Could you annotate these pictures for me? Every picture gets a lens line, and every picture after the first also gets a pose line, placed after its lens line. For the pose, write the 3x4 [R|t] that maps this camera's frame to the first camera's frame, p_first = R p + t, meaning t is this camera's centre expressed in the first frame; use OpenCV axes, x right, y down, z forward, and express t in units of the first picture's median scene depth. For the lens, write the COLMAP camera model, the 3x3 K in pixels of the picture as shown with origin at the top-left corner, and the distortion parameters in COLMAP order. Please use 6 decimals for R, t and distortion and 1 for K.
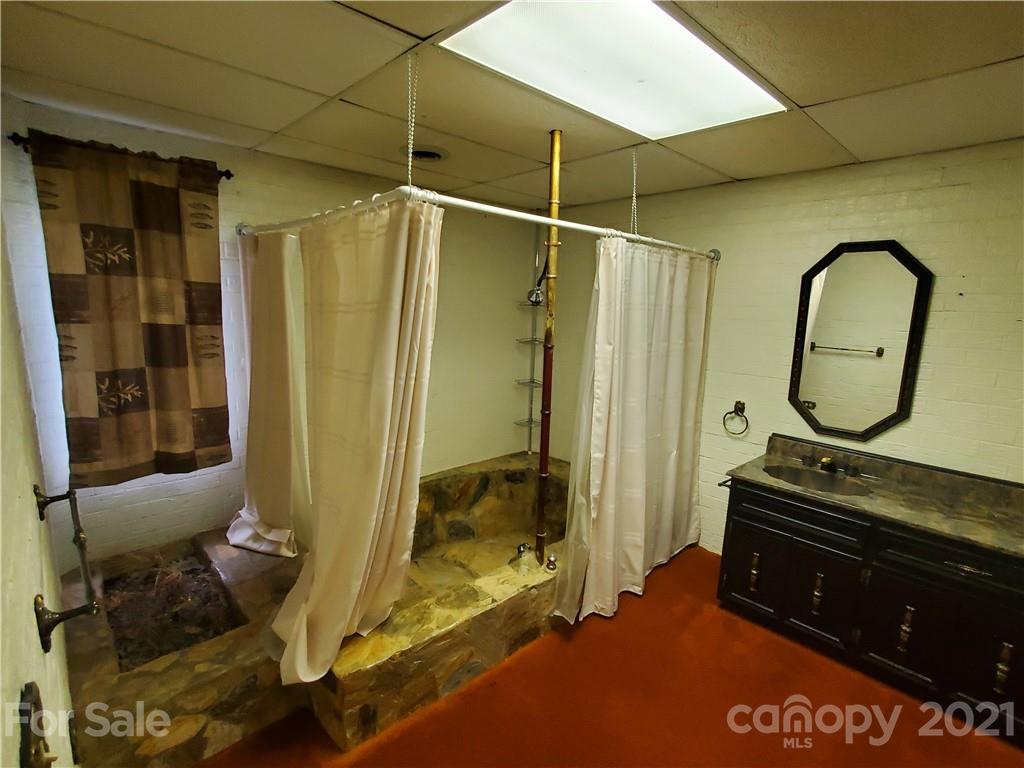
lens RADIAL K [[496.9, 0, 512.0], [0, 496.9, 384.0], [0, 0, 1]] dist [-0.002537, 0.005512]
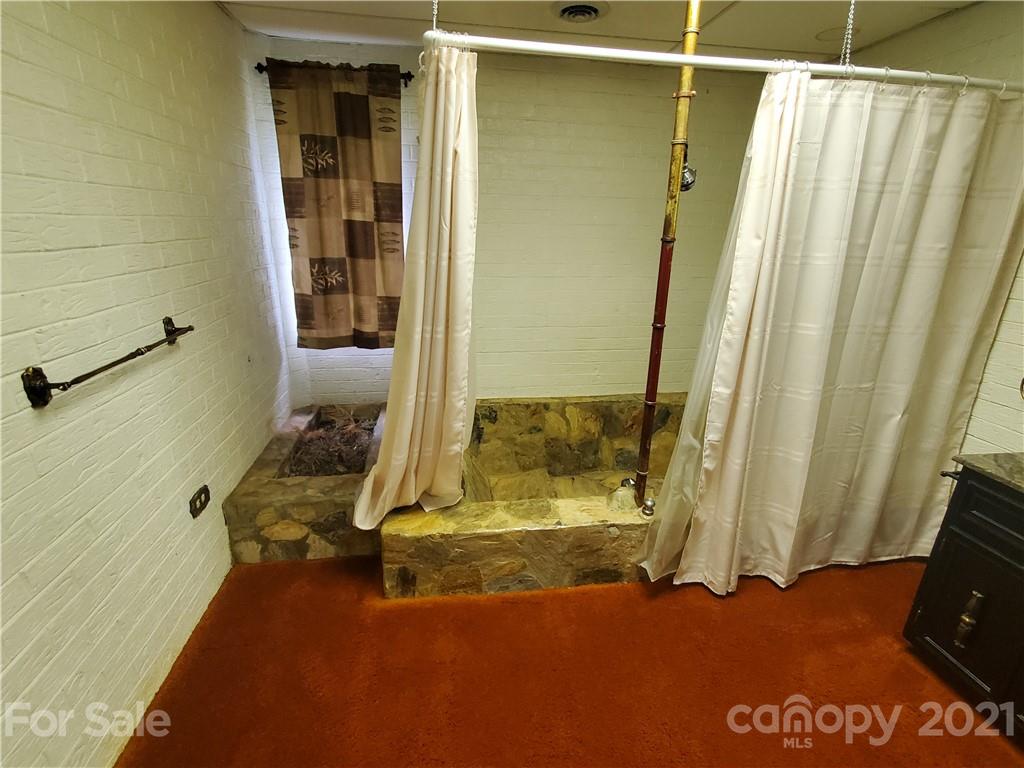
lens RADIAL K [[496.9, 0, 512.0], [0, 496.9, 384.0], [0, 0, 1]] dist [-0.002537, 0.005512]
pose [[0.825760, 0.161992, -0.540259, 0.319673], [-0.089318, 0.983339, 0.158327, 0.043622], [0.556905, -0.082486, 0.826470, 0.200480]]
